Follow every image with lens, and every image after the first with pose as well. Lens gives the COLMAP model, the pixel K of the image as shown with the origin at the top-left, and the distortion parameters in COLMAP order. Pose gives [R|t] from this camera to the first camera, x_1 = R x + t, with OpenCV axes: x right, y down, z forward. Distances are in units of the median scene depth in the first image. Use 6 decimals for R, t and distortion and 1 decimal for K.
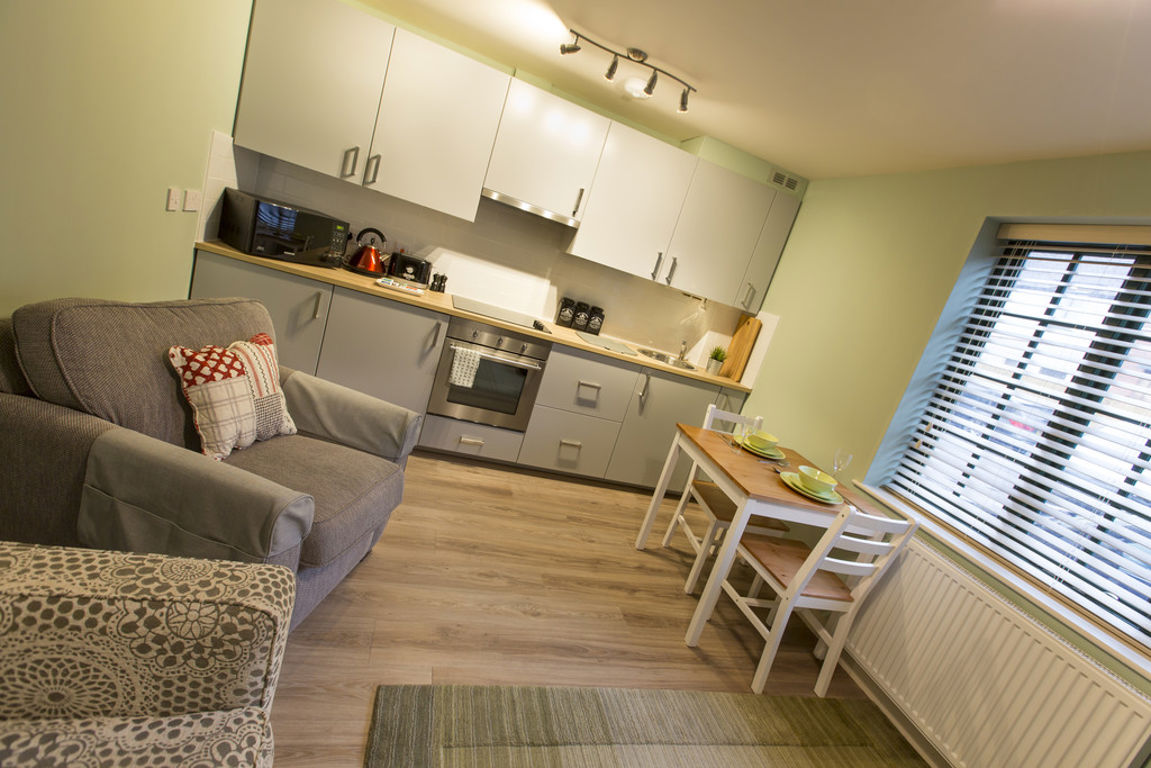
lens RADIAL K [[506.7, 0, 575.5], [0, 506.7, 384.0], [0, 0, 1]] dist [0.000944, 0.000171]
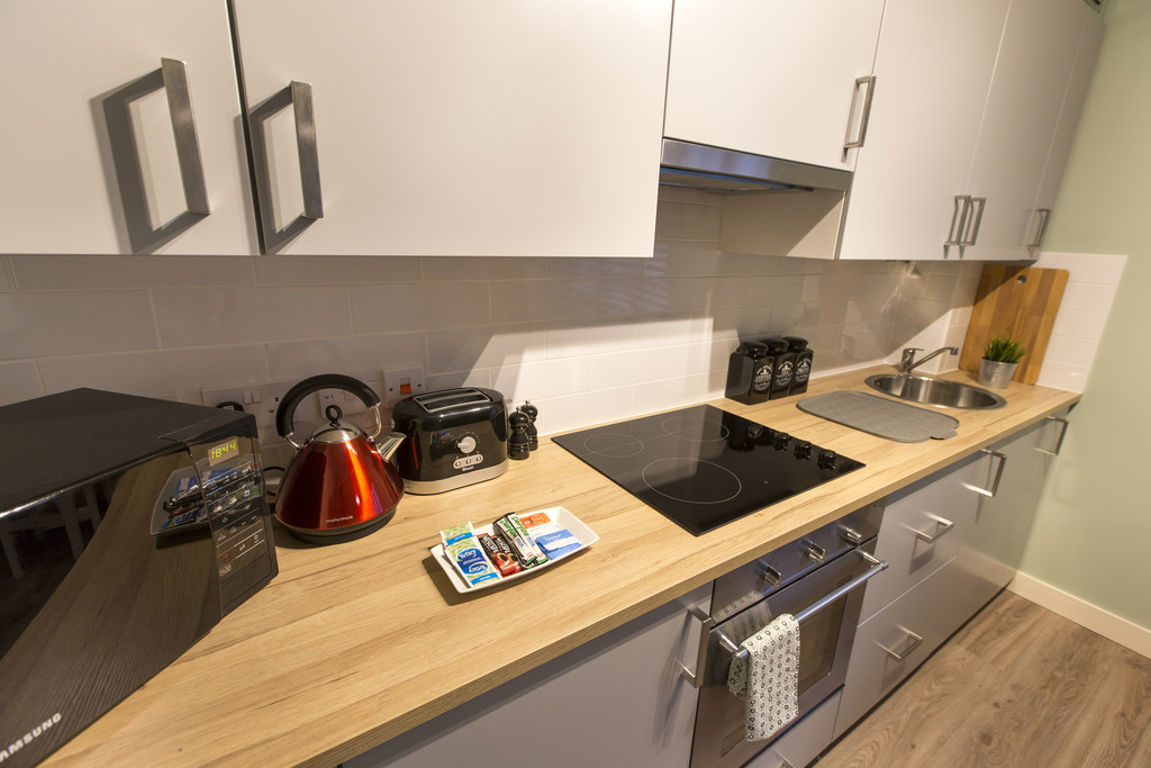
lens RADIAL K [[506.7, 0, 575.5], [0, 506.7, 384.0], [0, 0, 1]] dist [0.000944, 0.000171]
pose [[0.920072, -0.336681, 0.200284, -0.321953], [0.313989, 0.939503, 0.136909, -0.292909], [-0.234262, -0.063079, 0.970125, 0.679620]]
